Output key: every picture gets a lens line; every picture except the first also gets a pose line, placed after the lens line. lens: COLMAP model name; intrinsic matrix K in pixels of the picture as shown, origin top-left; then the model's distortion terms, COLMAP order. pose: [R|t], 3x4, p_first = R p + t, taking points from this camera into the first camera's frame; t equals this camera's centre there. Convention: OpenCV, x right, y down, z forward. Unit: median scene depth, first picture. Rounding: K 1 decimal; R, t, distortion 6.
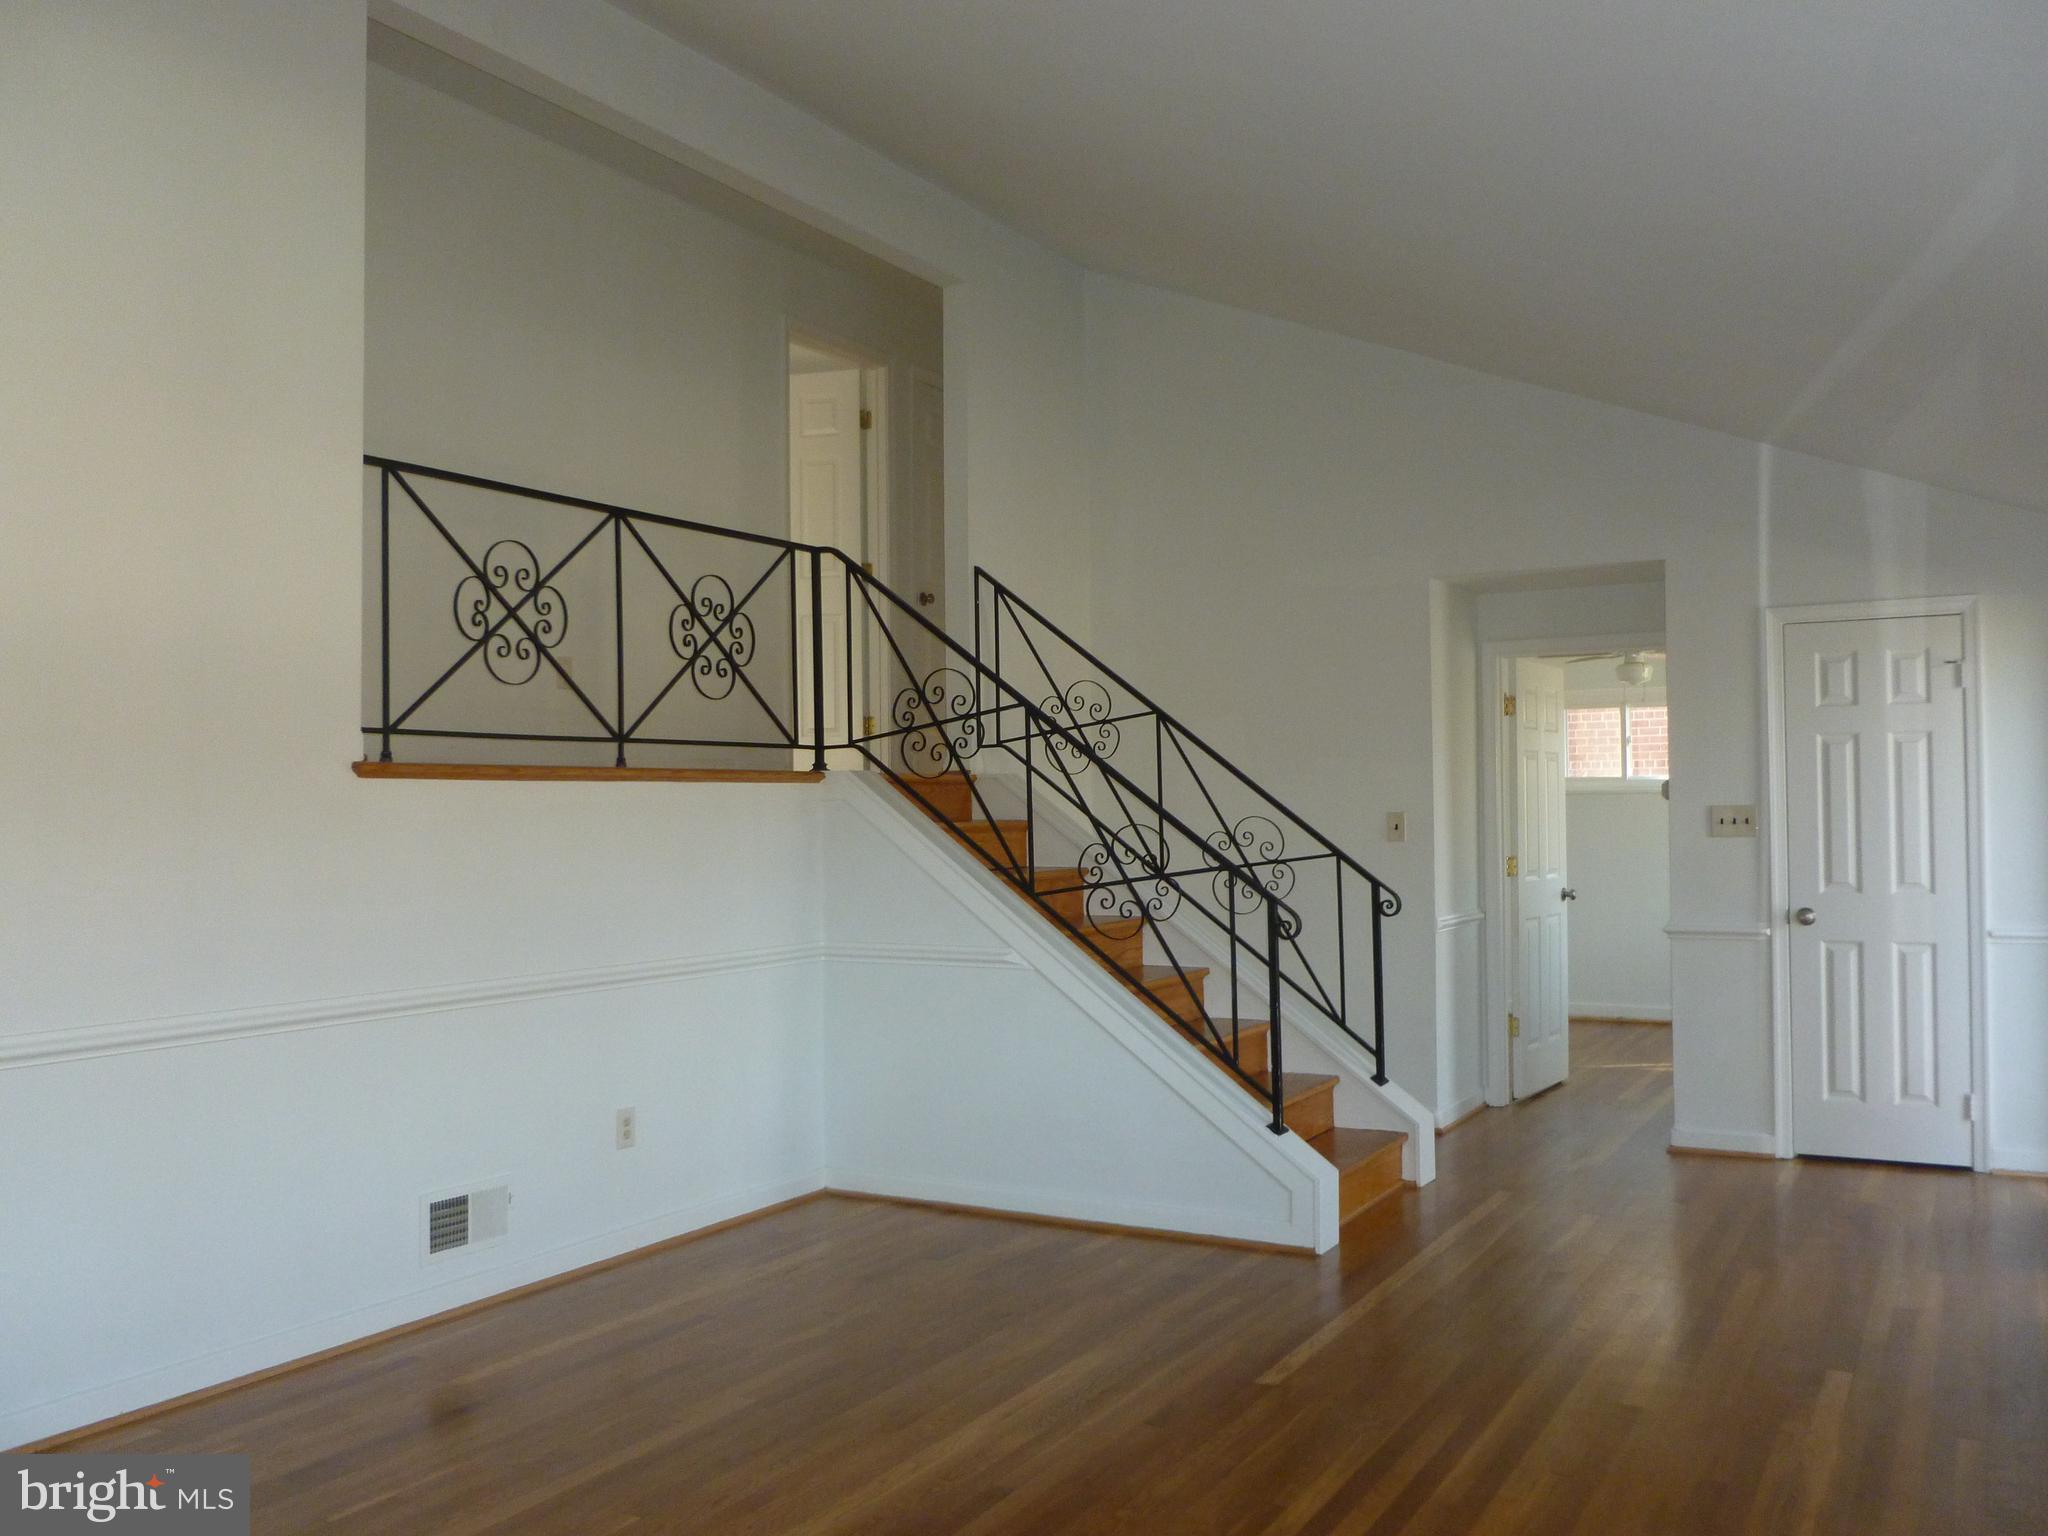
lens RADIAL K [[1739.0, 0, 1023.9], [0, 1739.0, 774.4], [0, 0, 1]] dist [-0.033517, 0.009874]
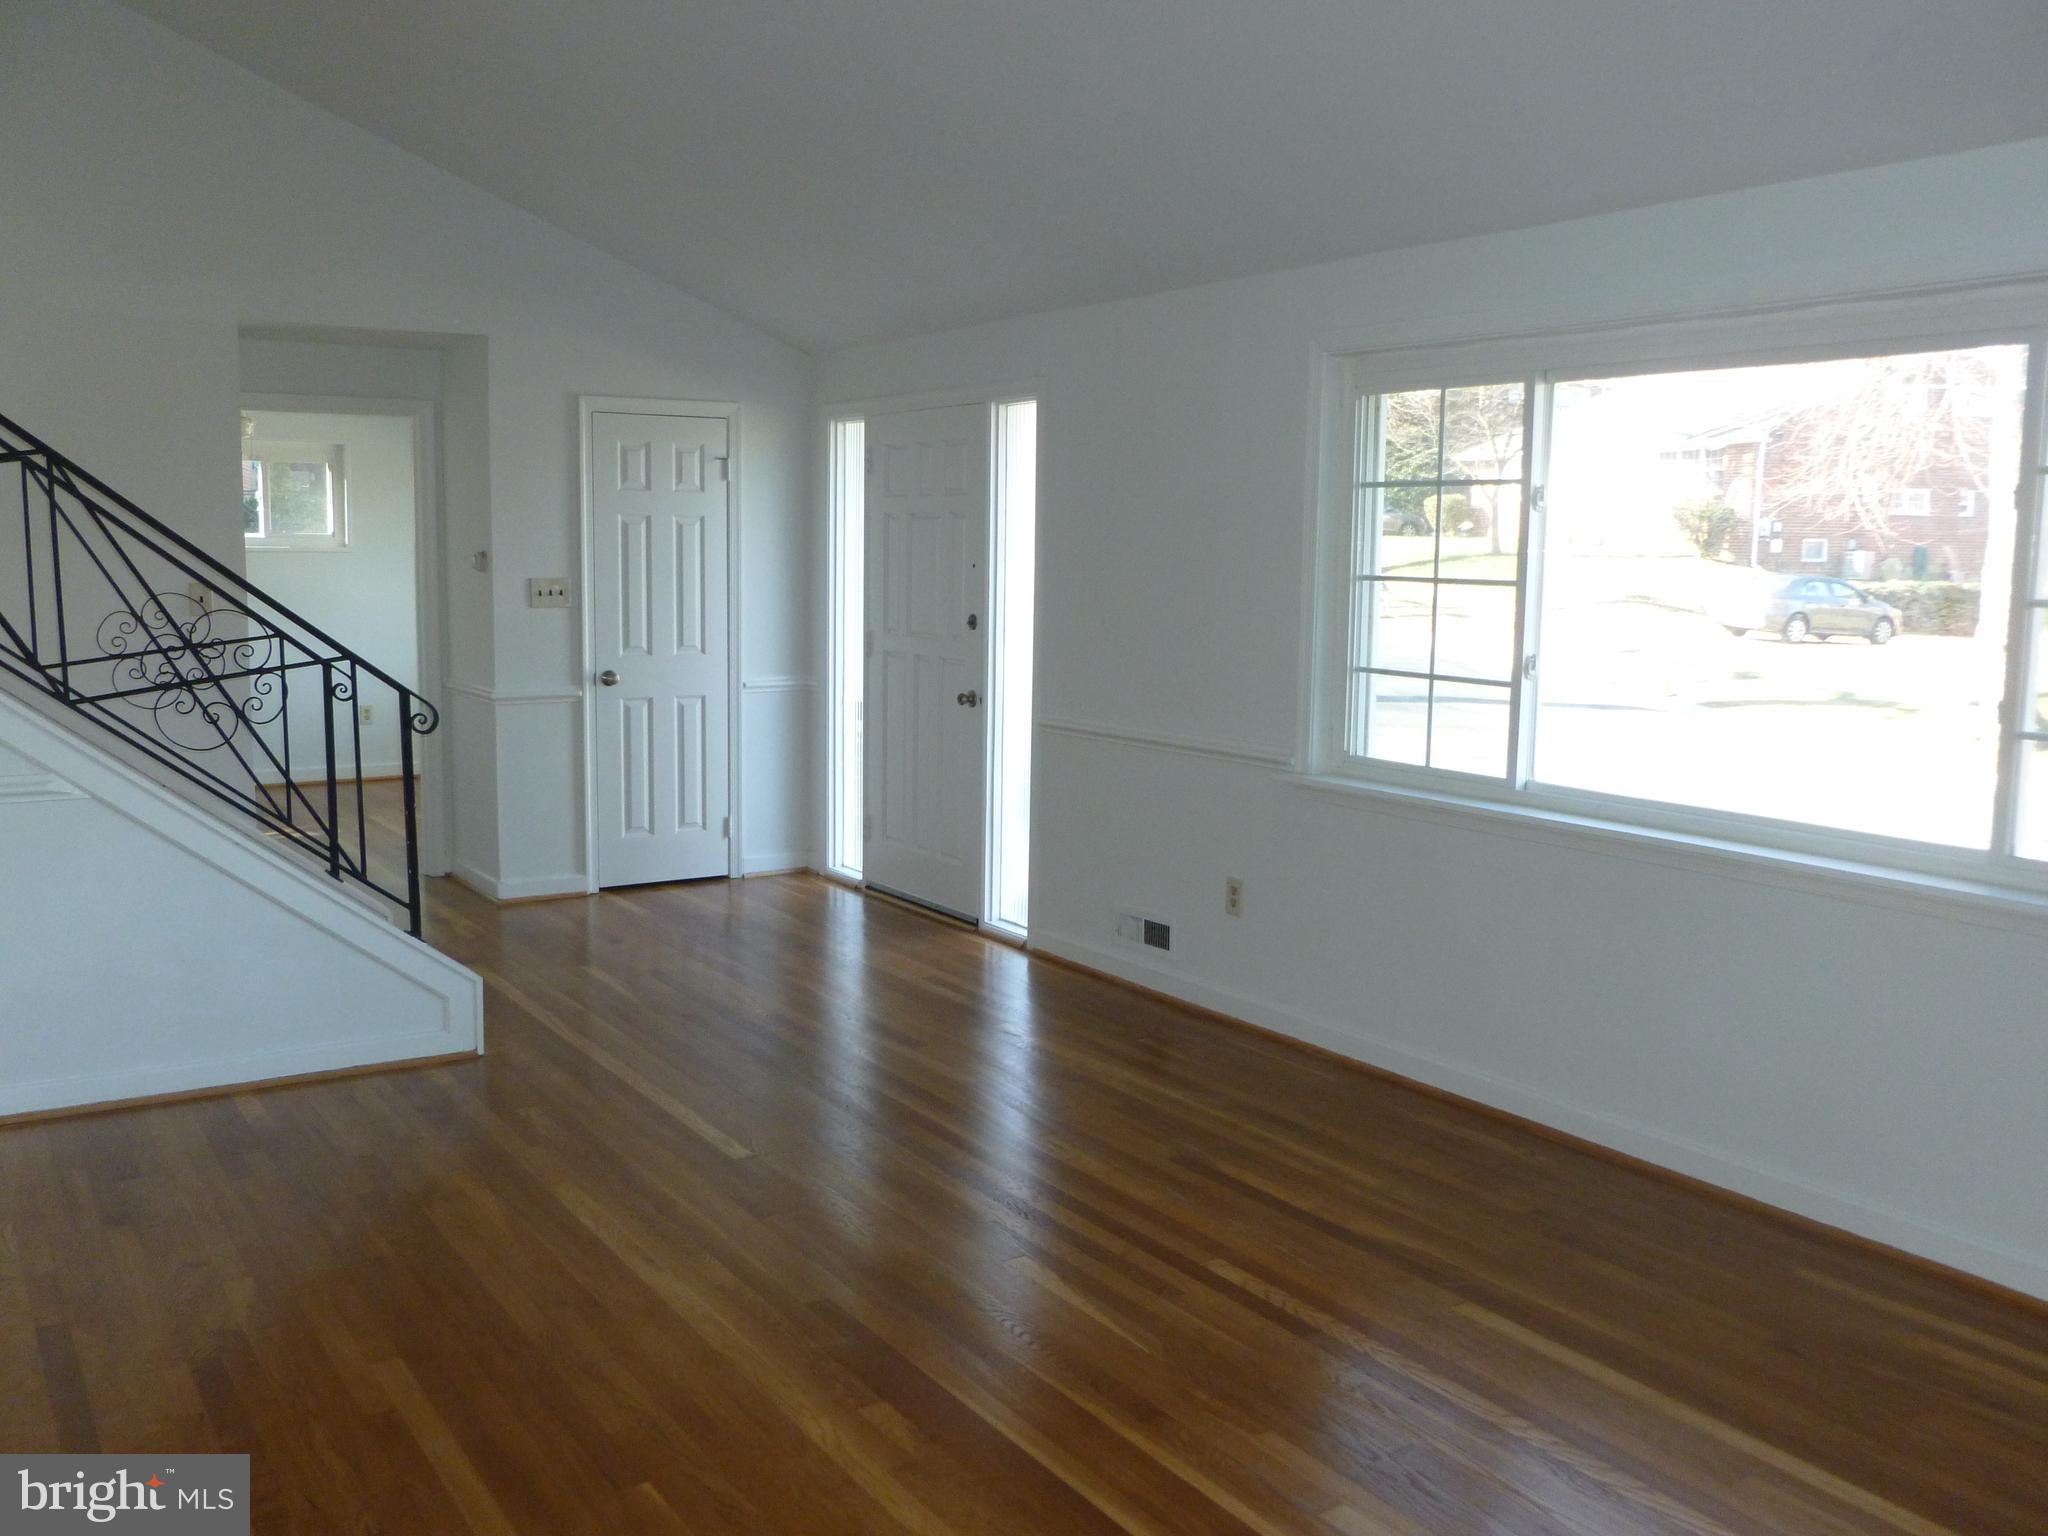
lens RADIAL K [[1739.0, 0, 1020.8], [0, 1739.0, 767.0], [0, 0, 1]] dist [-0.033517, 0.009874]
pose [[0.456473, -0.095850, 0.884559, -0.442260], [-0.035129, 0.991464, 0.125562, -0.011778], [-0.889043, -0.088390, 0.449210, 0.259113]]
